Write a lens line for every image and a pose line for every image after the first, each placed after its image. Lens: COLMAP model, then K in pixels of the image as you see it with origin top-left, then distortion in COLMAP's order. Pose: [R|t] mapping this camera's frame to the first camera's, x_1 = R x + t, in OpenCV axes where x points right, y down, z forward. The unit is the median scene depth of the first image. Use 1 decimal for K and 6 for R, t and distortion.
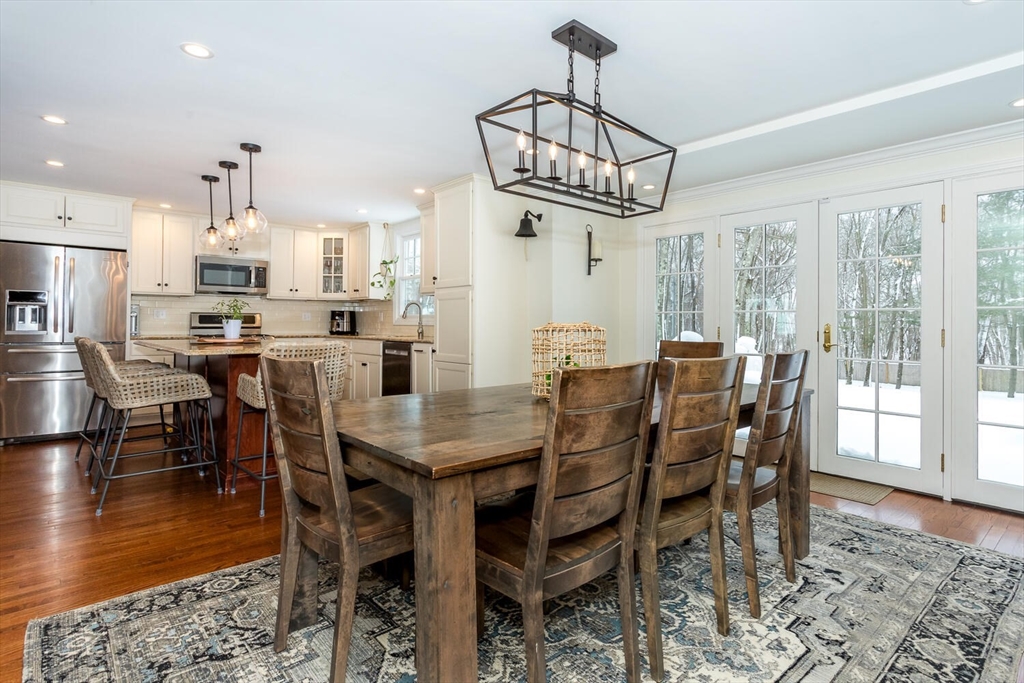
lens RADIAL K [[490.7, 0, 514.9], [0, 490.7, 320.7], [0, 0, 1]] dist [-0.026841, 0.010426]
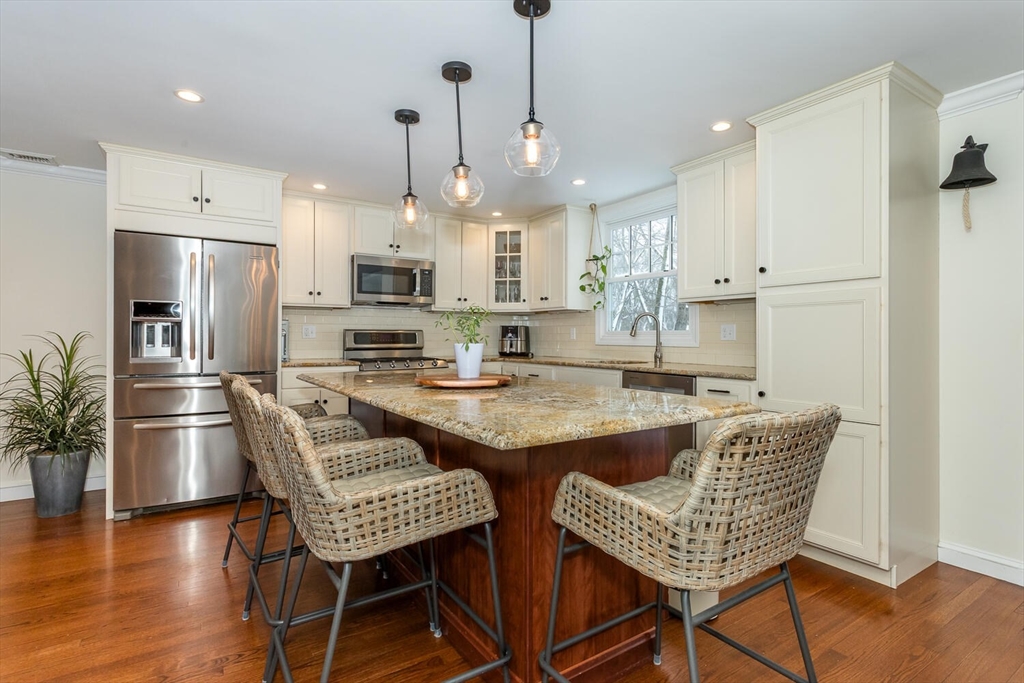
lens RADIAL K [[502.0, 0, 512.8], [0, 502.0, 333.9], [0, 0, 1]] dist [0.000218, 0.000231]
pose [[0.982574, -0.004459, -0.185821, -0.310905], [0.004126, 0.999989, -0.002176, -0.008709], [0.185828, 0.001372, 0.982581, 0.321860]]
